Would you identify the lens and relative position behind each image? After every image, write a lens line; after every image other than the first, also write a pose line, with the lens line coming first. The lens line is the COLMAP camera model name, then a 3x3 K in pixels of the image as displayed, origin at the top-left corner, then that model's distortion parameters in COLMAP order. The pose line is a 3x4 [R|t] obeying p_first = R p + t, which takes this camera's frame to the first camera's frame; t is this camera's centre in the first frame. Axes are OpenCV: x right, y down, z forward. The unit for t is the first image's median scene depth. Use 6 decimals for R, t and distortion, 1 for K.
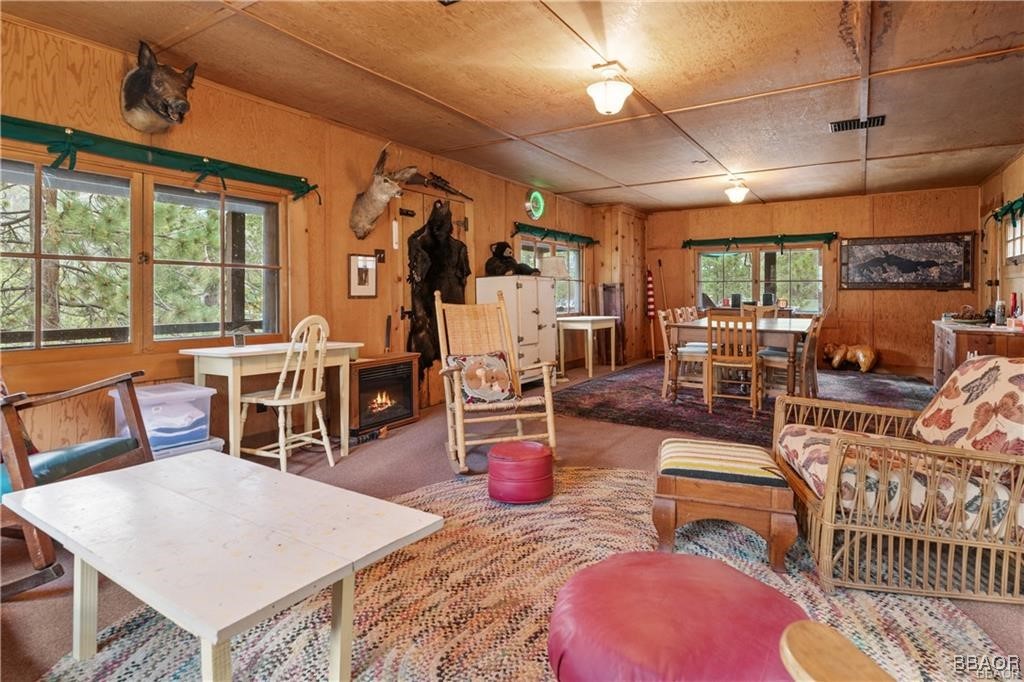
lens RADIAL K [[527.3, 0, 515.1], [0, 527.3, 293.9], [0, 0, 1]] dist [-0.000421, 0.000717]
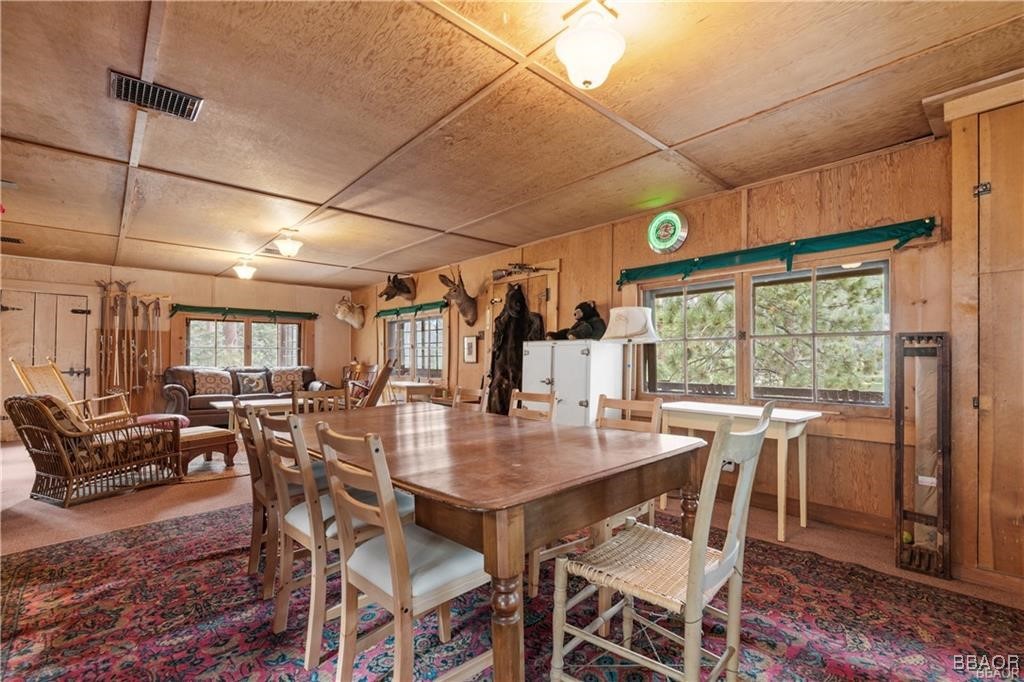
lens RADIAL K [[449.5, 0, 509.7], [0, 449.5, 346.6], [0, 0, 1]] dist [-0.001953, -0.000612]
pose [[-0.257193, -0.033134, -0.965792, 1.018380], [-0.008933, 0.999451, -0.031909, -0.000397], [0.966319, 0.000420, -0.257347, 1.503553]]
